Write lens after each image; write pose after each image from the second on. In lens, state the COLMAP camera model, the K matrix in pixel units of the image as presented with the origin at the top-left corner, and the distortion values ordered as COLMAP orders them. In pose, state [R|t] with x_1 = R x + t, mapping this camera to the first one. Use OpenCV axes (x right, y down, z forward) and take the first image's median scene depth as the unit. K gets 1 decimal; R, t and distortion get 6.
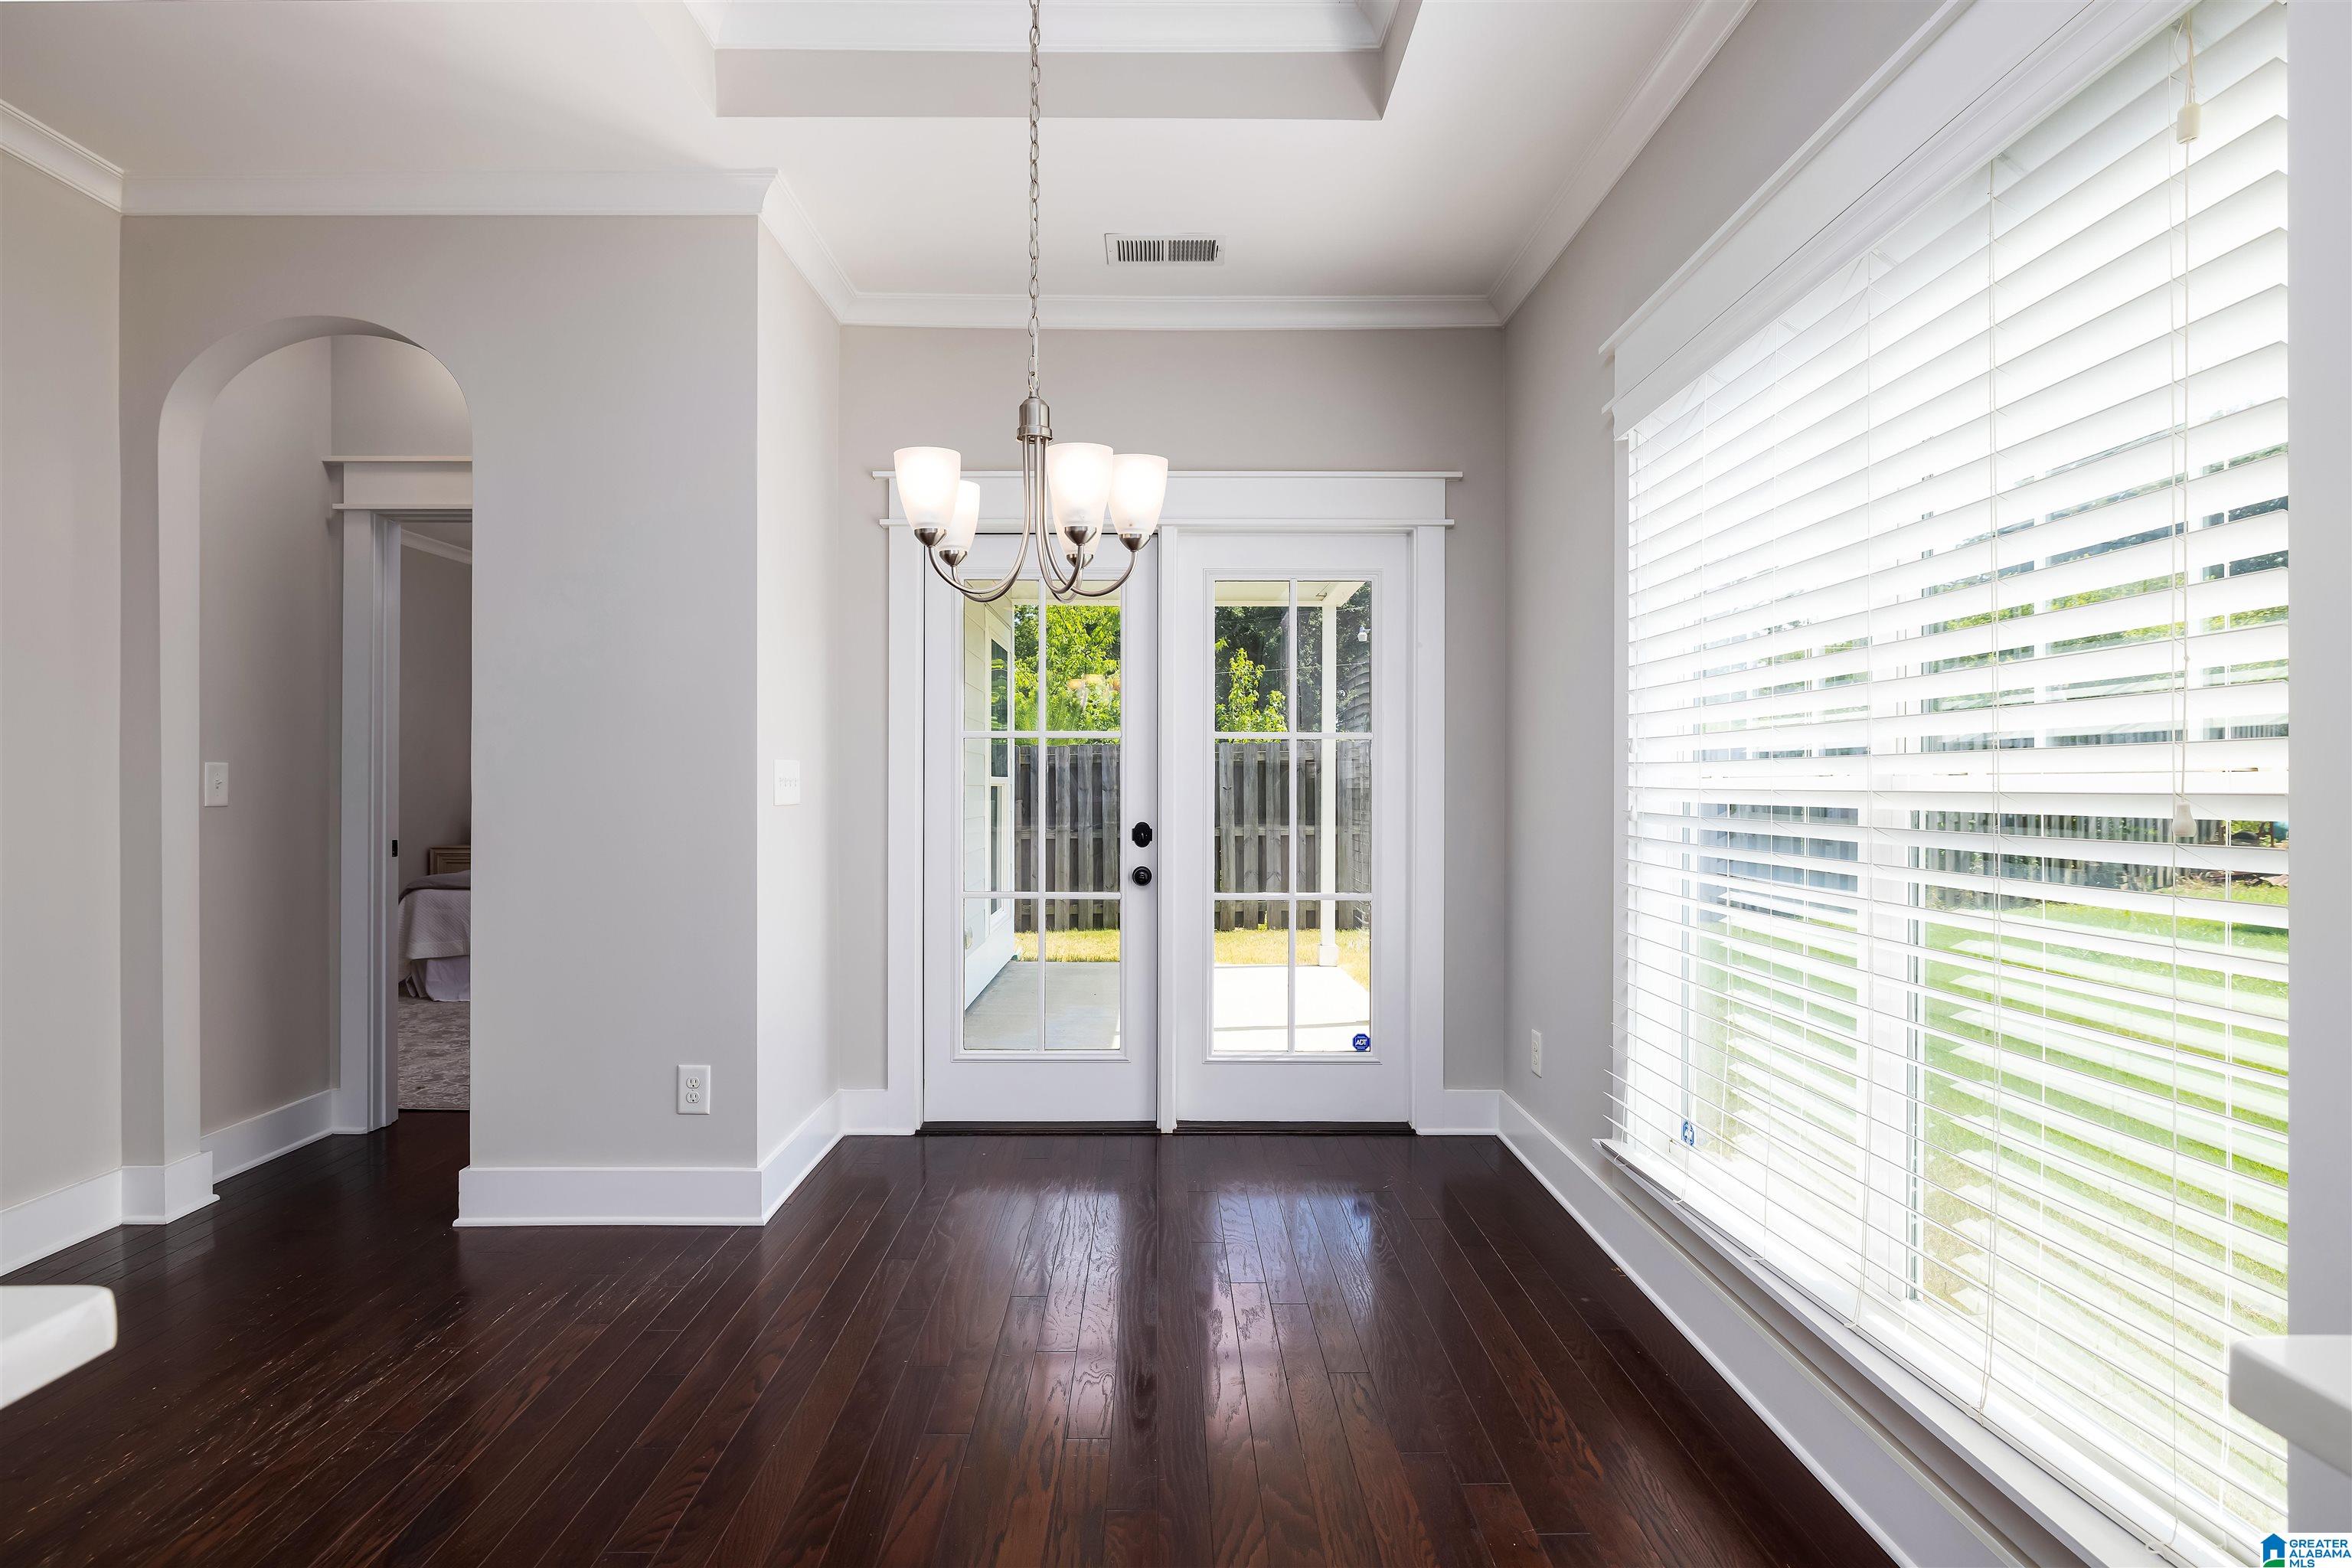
lens RADIAL K [[1124.4, 0, 1176.0], [0, 1124.4, 784.0], [0, 0, 1]] dist [-0.026429, -0.000082]
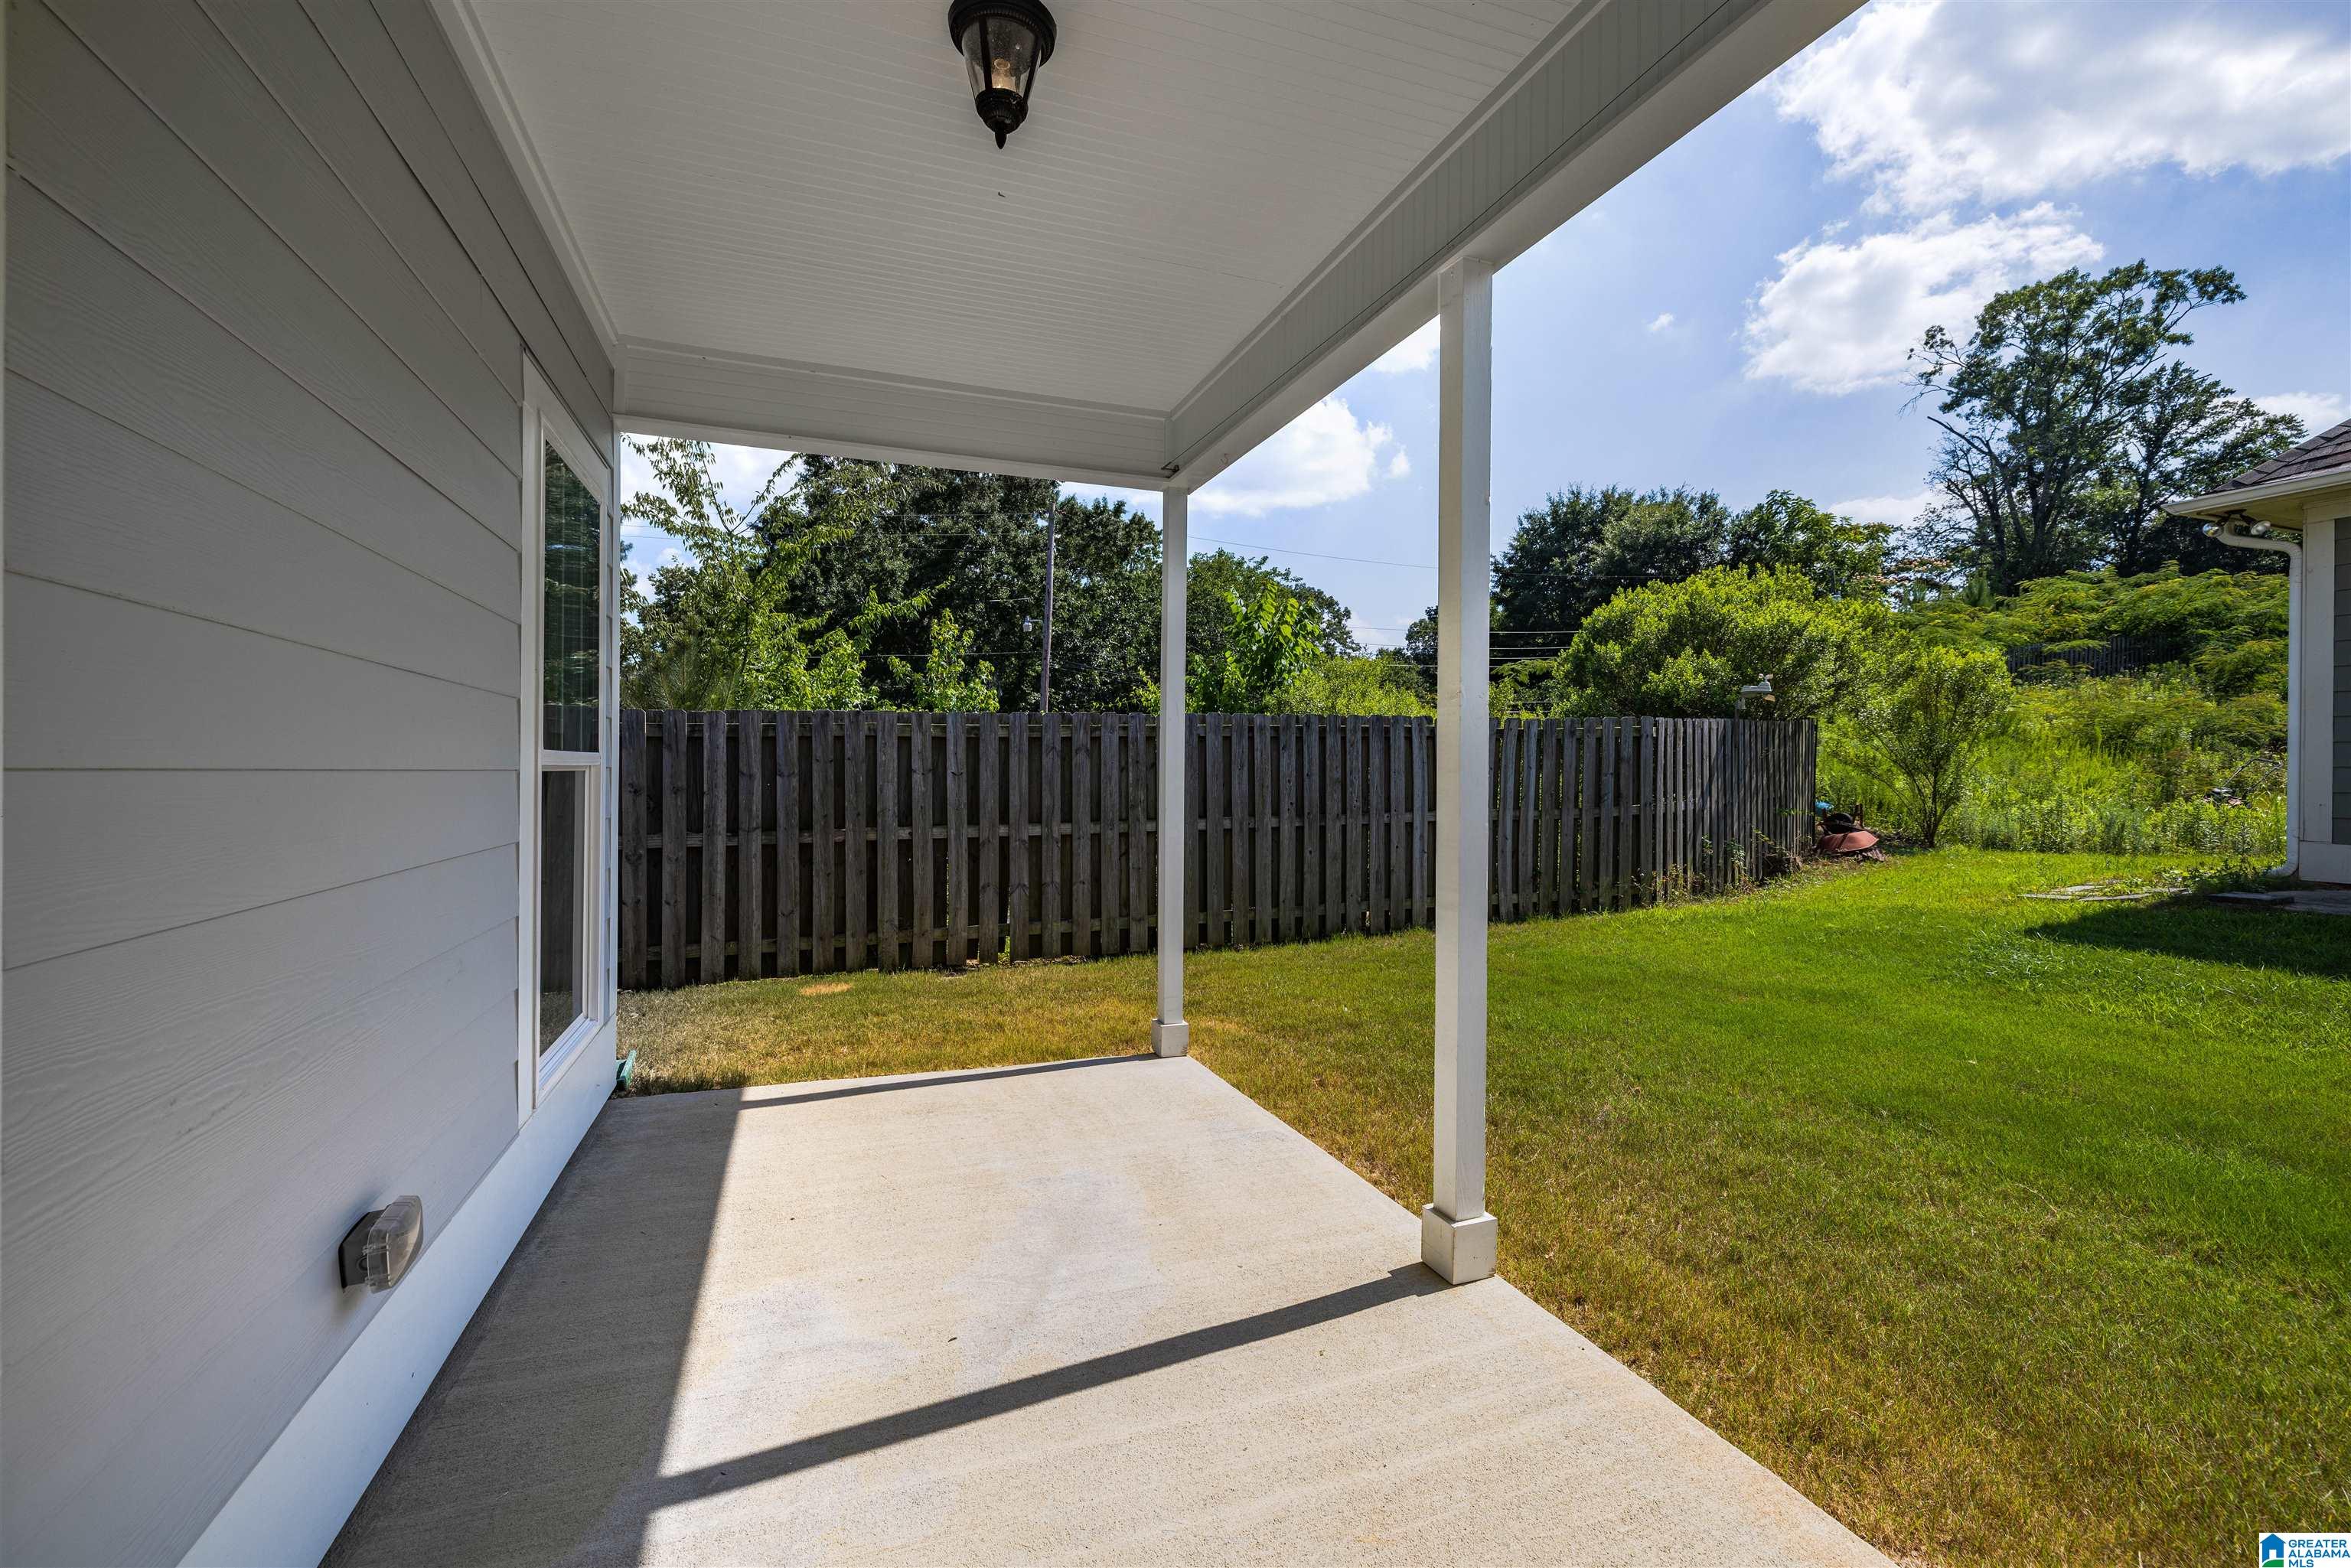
lens RADIAL K [[968.9, 0, 1175.5], [0, 968.9, 784.0], [0, 0, 1]] dist [0.000862, 0.000000]
pose [[0.942692, 0.000105, 0.333663, -0.098260], [-0.005612, 0.999864, 0.015540, 0.000569], [-0.333616, -0.016522, 0.942564, 1.043543]]
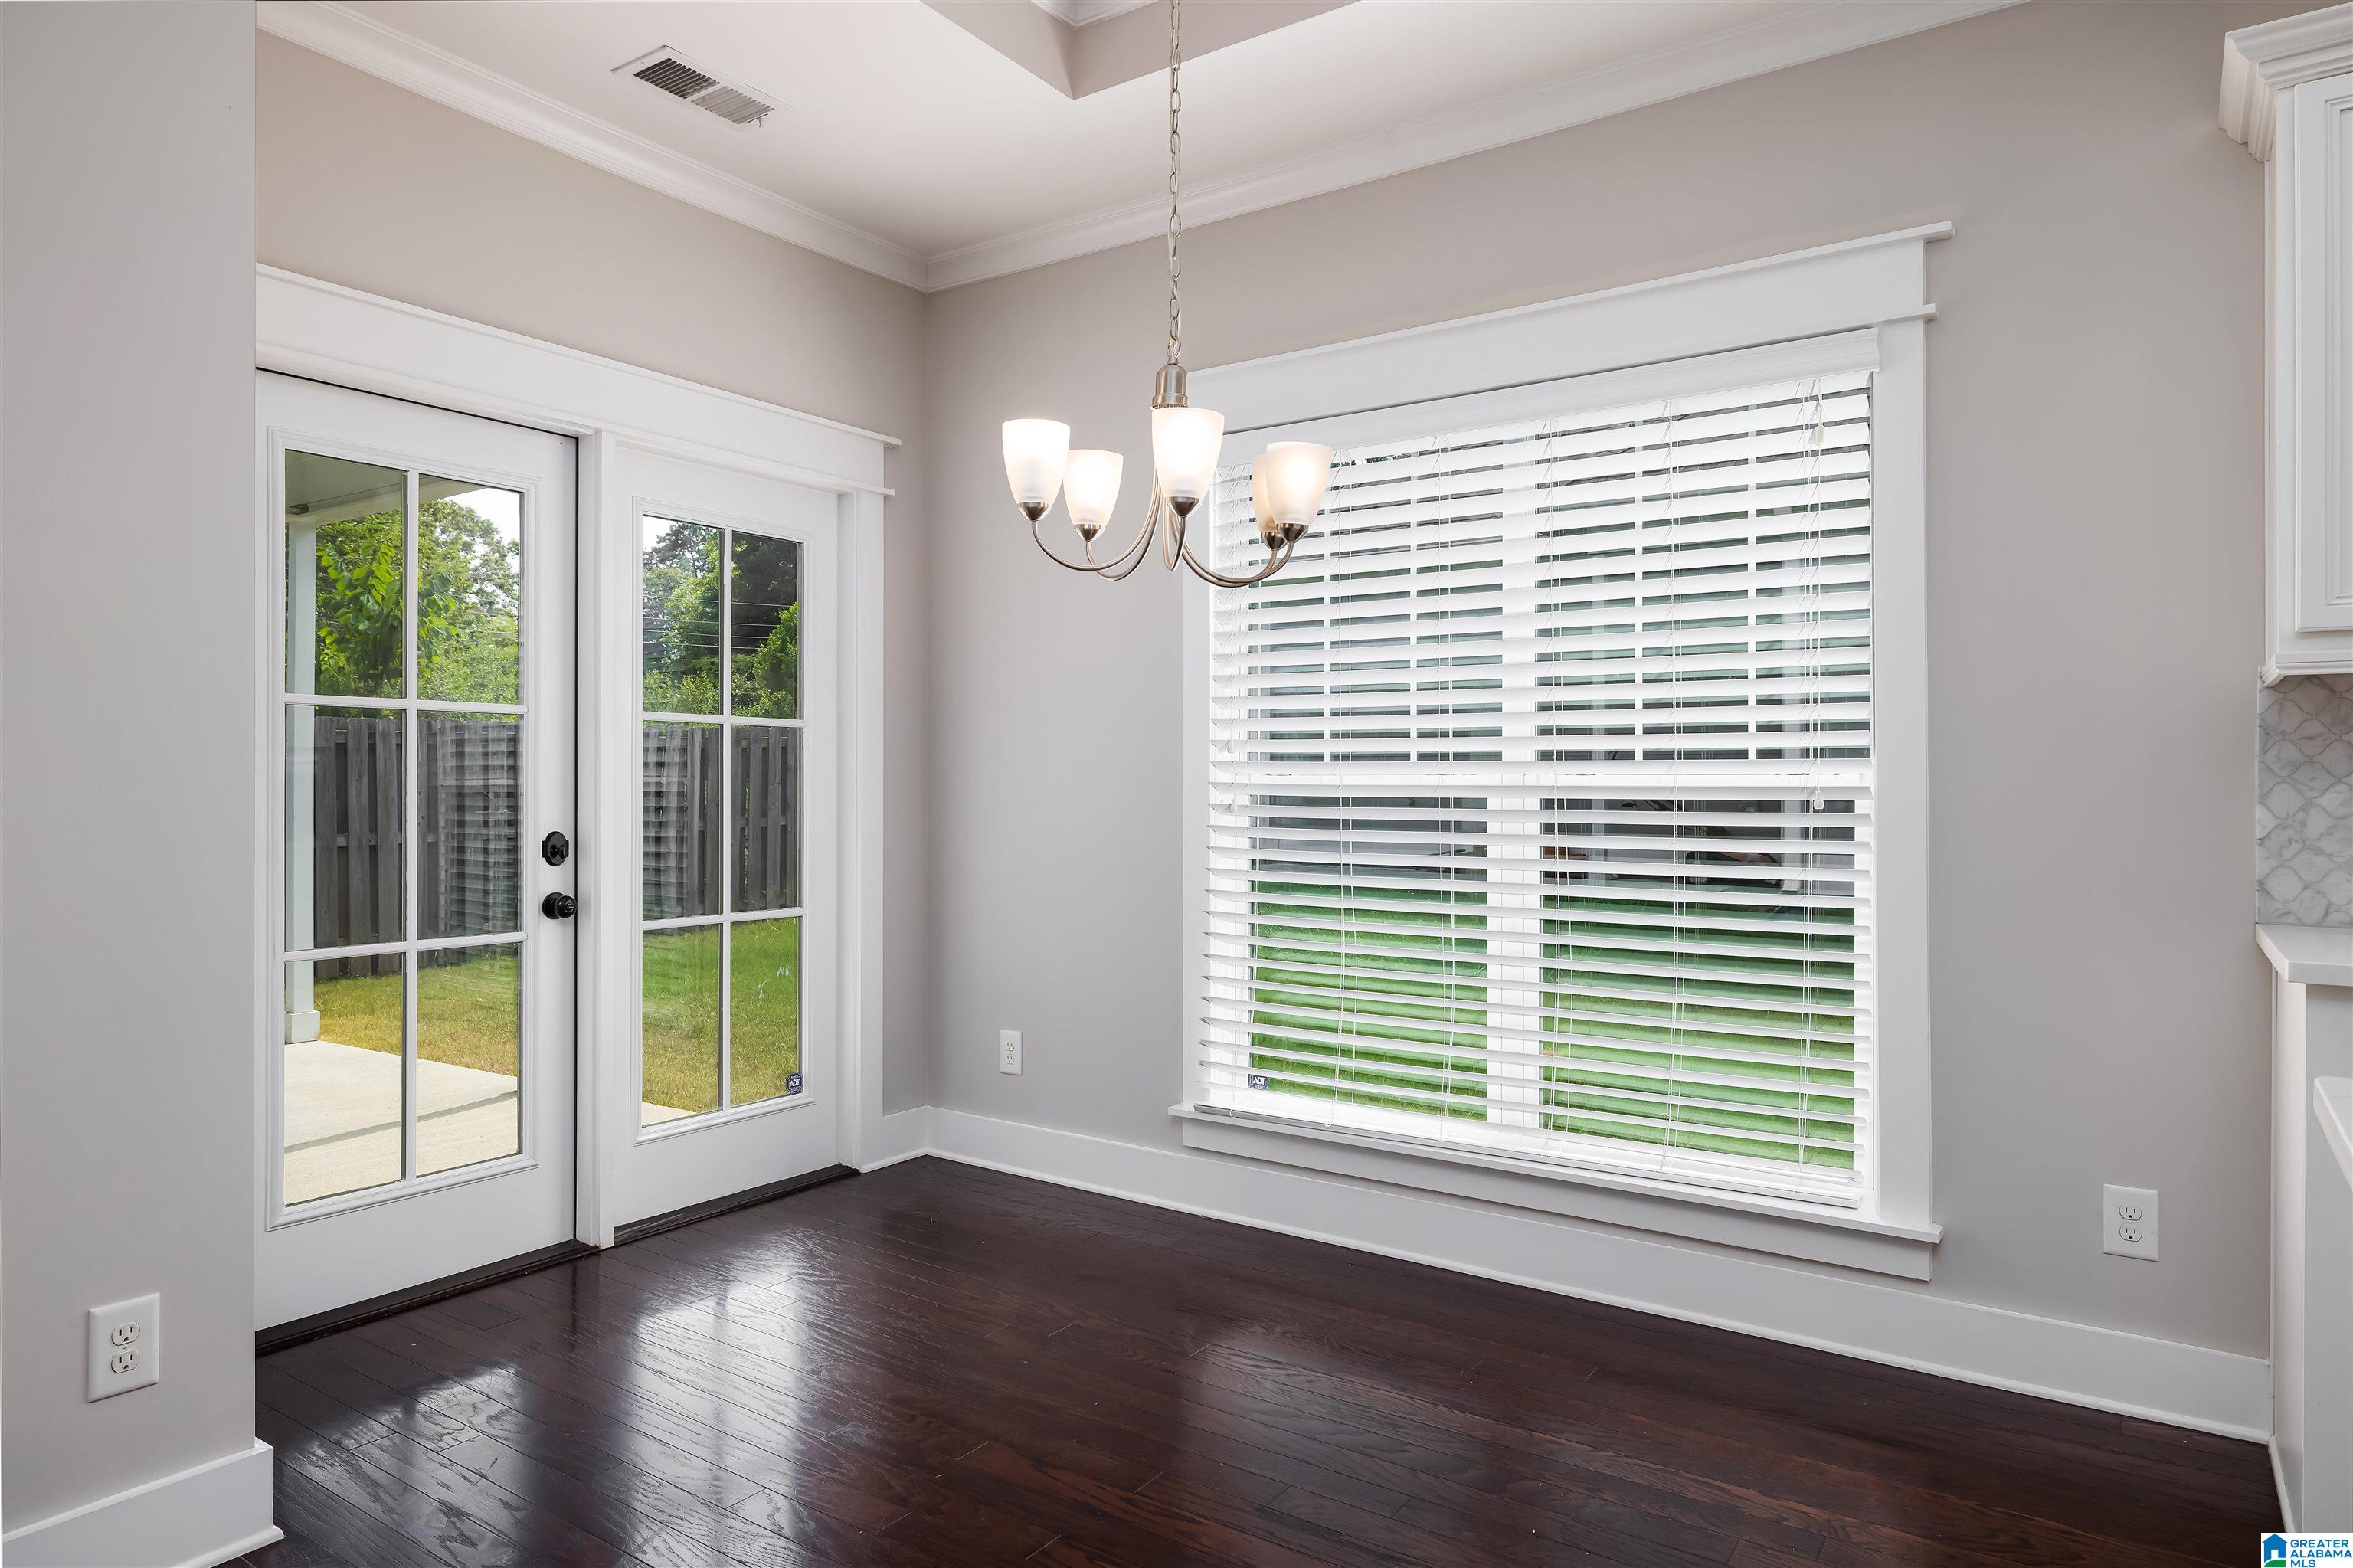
lens RADIAL K [[1387.1, 0, 1176.5], [0, 1387.1, 784.0], [0, 0, 1]] dist [-0.006844, 0.000568]
pose [[0.574970, -0.000049, 0.818175, -0.535726], [-0.001931, 0.999997, 0.001417, 0.001011], [-0.818172, -0.002394, 0.574968, 0.159061]]
